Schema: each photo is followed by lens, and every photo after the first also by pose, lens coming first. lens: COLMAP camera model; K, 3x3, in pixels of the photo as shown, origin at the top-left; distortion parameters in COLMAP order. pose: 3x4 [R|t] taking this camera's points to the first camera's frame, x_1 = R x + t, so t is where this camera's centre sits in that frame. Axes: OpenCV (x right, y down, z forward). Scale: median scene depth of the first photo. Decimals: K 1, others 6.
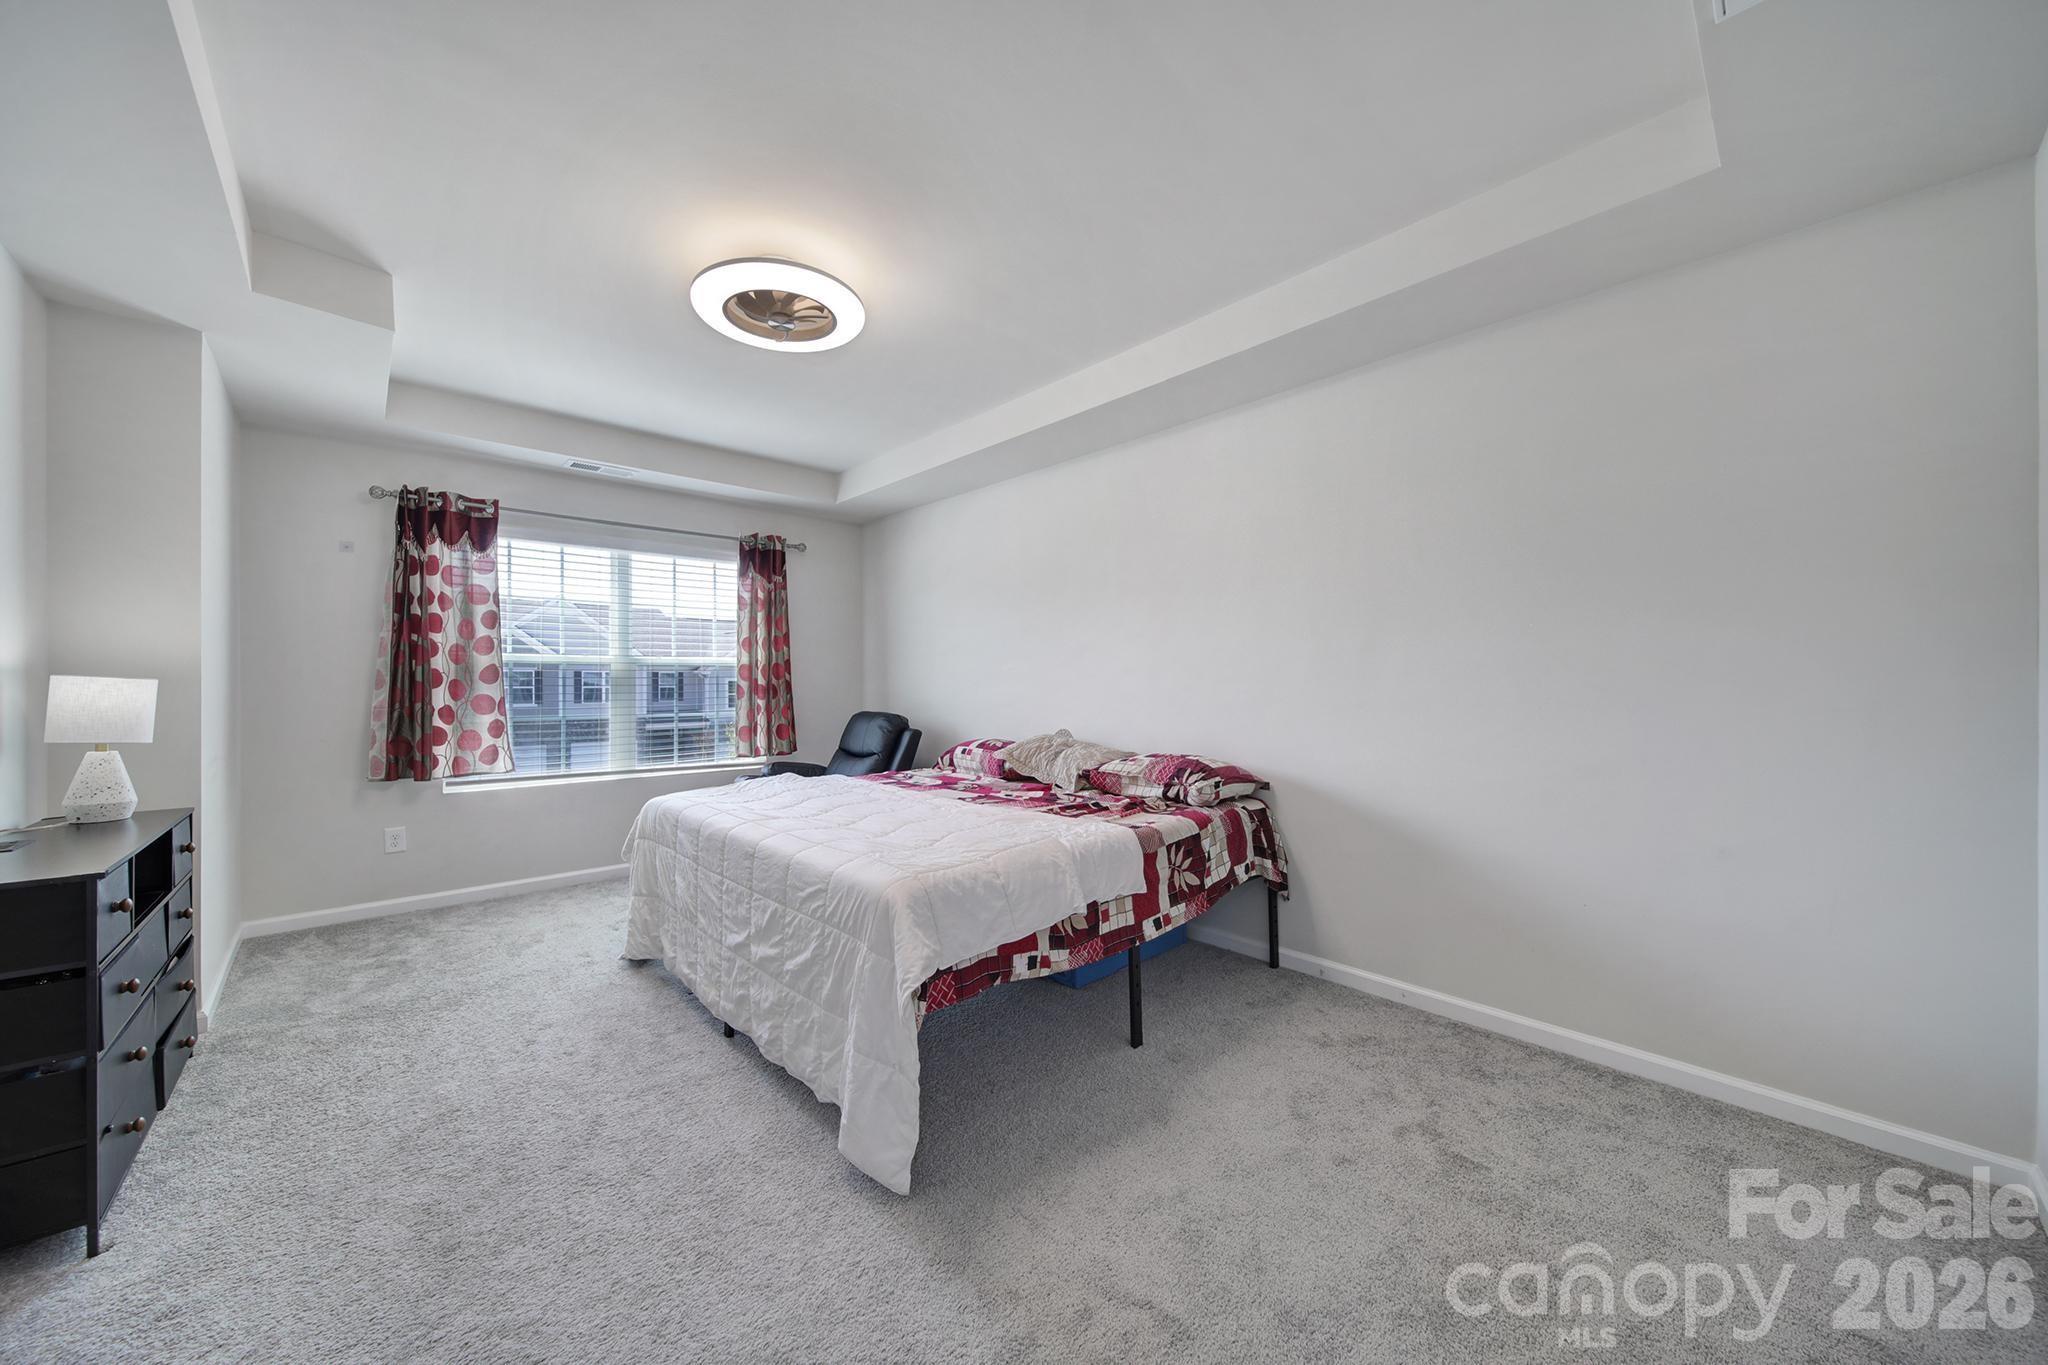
lens RADIAL K [[721.5, 0, 1023.7], [0, 721.5, 681.4], [0, 0, 1]] dist [-0.005268, -0.000488]
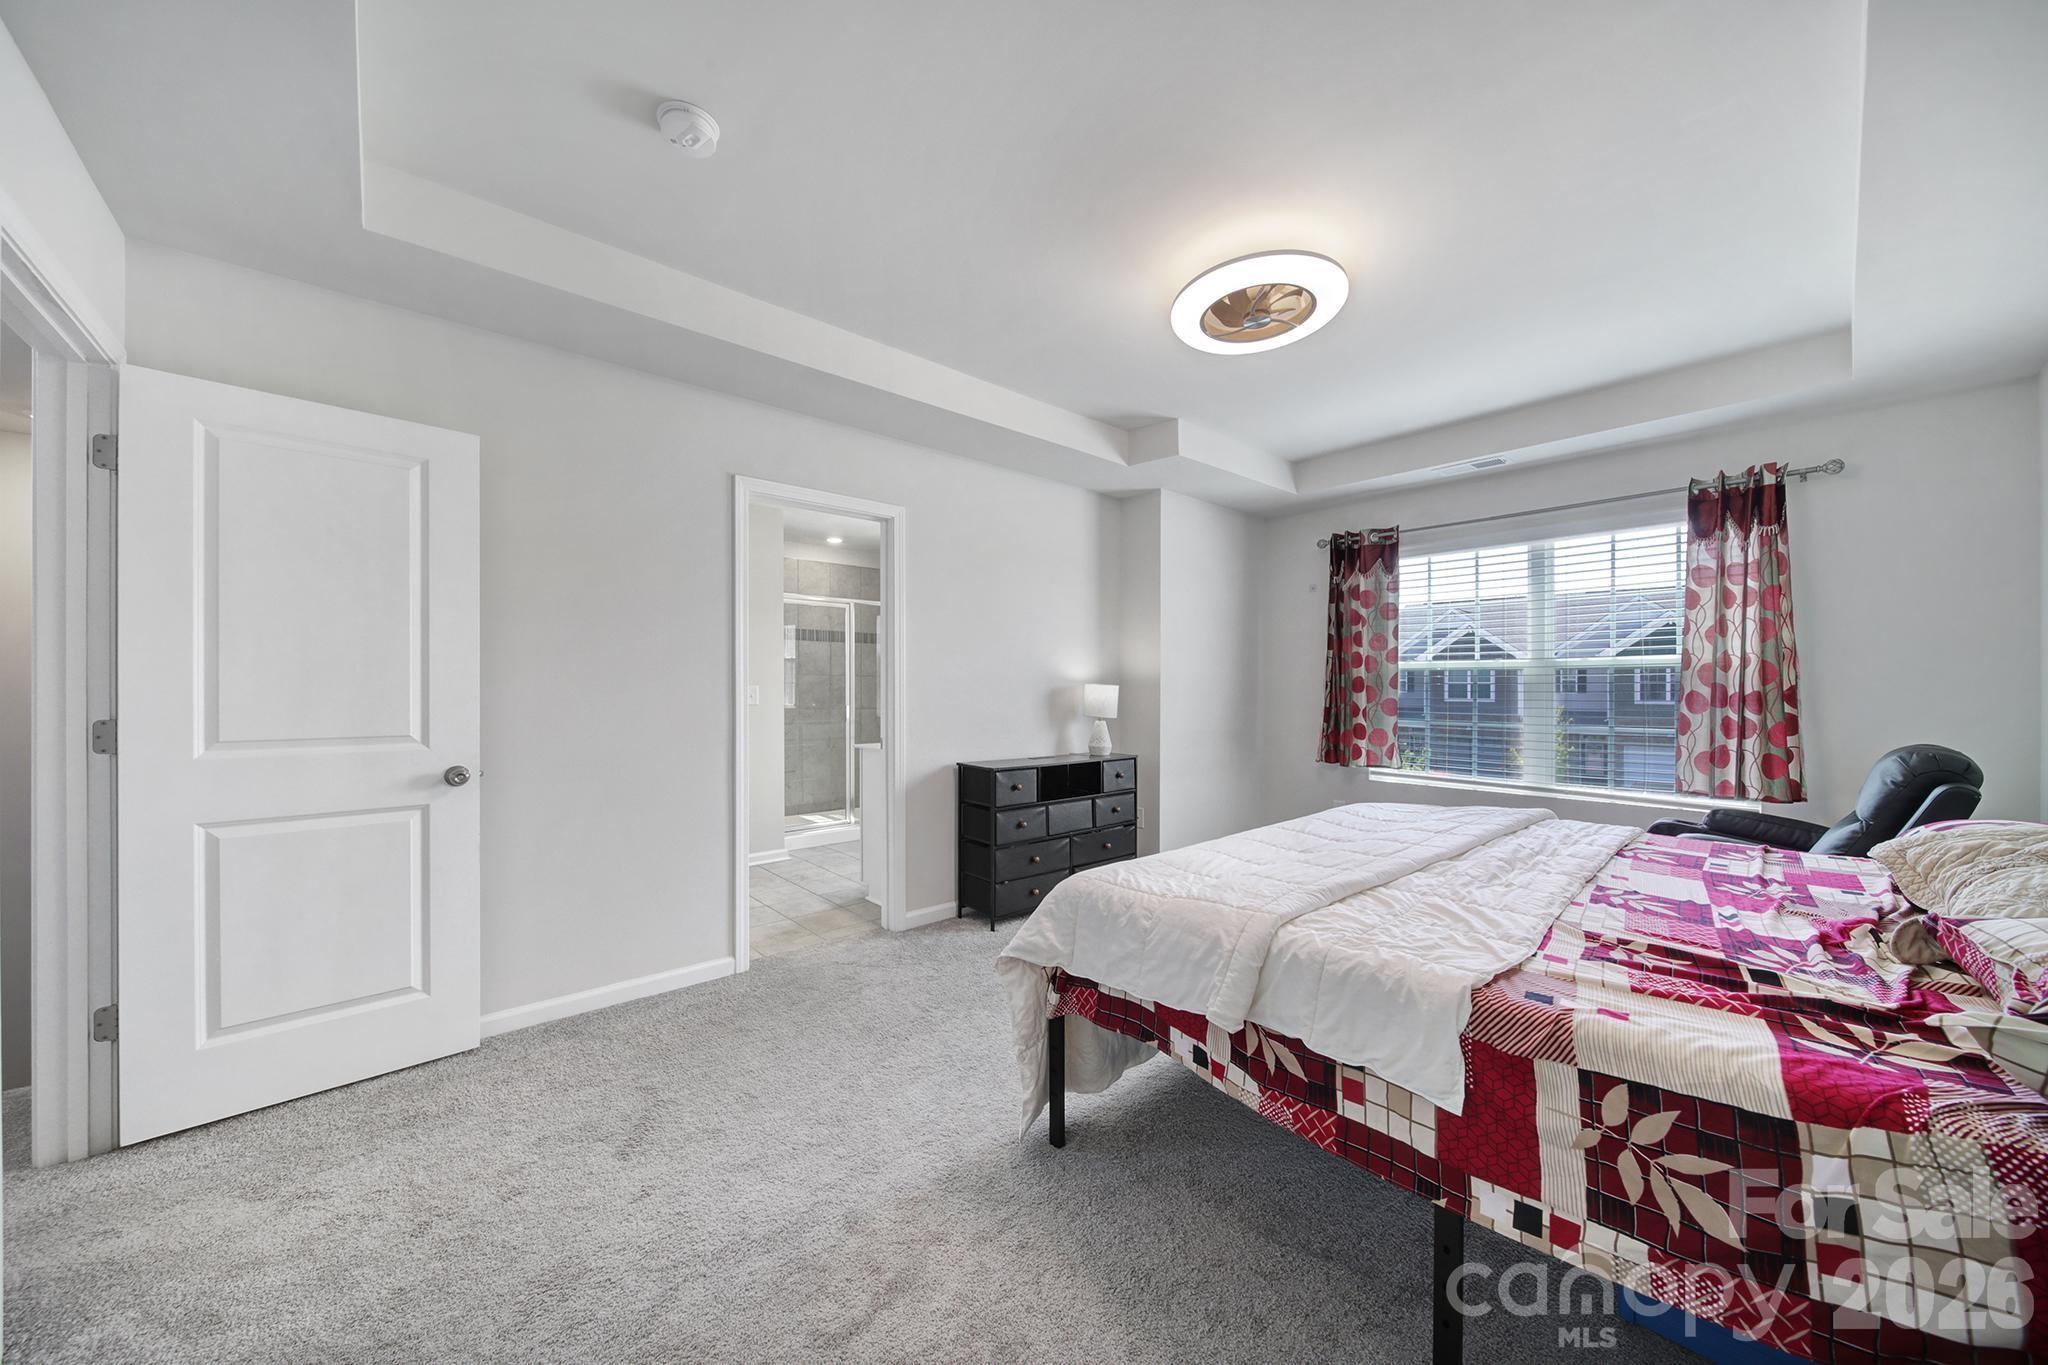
lens RADIAL K [[721.5, 0, 1014.9], [0, 721.5, 685.6], [0, 0, 1]] dist [-0.005268, -0.000488]
pose [[-0.019679, 0.000162, -0.999806, 0.418926], [-0.001837, 0.999998, 0.000198, -0.001186], [0.999805, 0.001840, -0.019679, 0.441476]]
